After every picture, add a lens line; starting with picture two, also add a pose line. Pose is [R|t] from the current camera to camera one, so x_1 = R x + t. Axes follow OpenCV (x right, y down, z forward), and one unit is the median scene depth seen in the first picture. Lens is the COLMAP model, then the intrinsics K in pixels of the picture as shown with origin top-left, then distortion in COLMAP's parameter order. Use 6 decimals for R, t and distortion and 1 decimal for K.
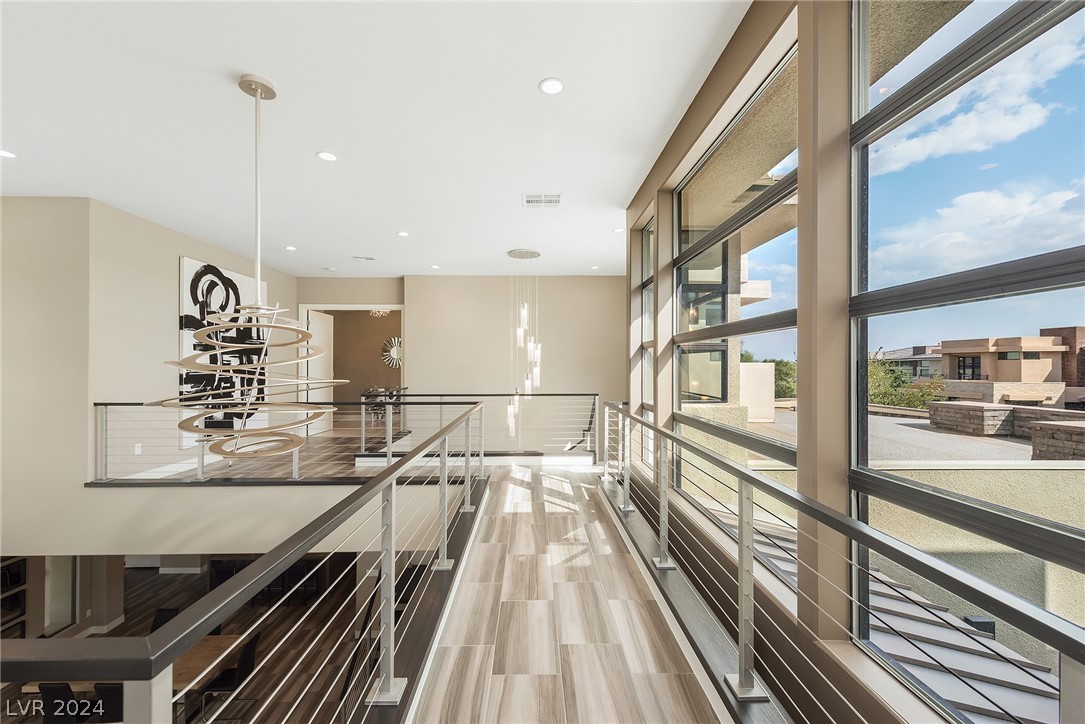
lens RADIAL K [[489.9, 0, 545.9], [0, 489.9, 362.5], [0, 0, 1]] dist [0.004200, -0.001384]
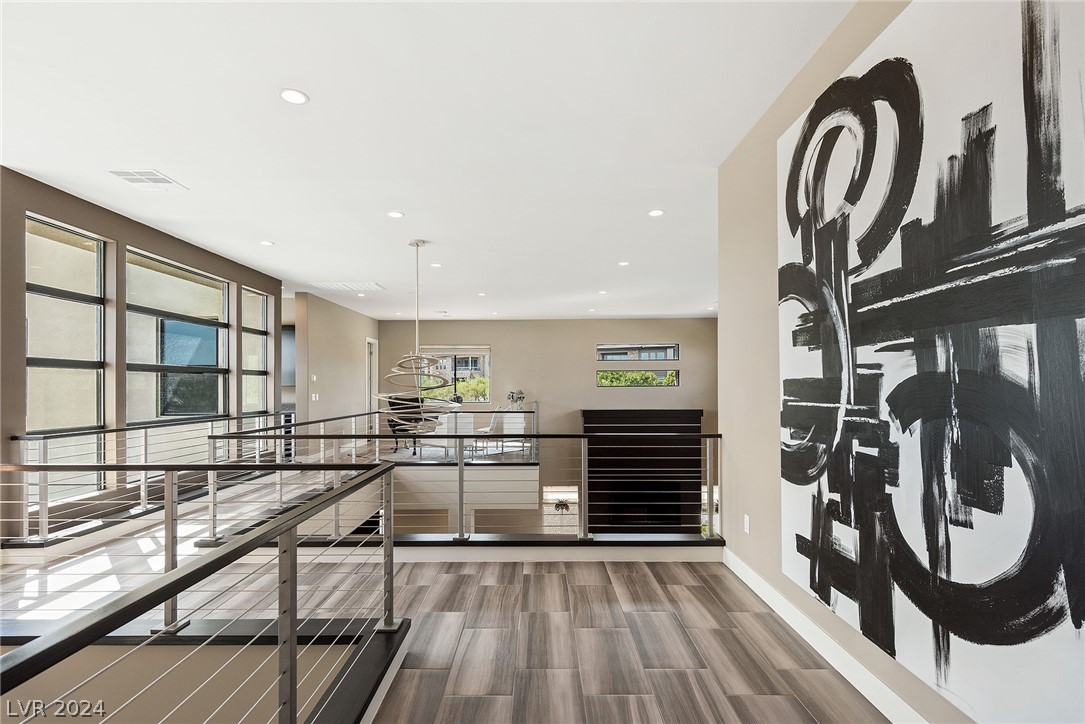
lens RADIAL K [[533.4, 0, 539.1], [0, 533.4, 370.8], [0, 0, 1]] dist [0.007345, 0.001305]
pose [[-0.999808, 0.006938, 0.018310, -0.467965], [0.006313, 0.999403, -0.033981, 0.008826], [-0.018535, -0.033859, -0.999255, 1.319573]]
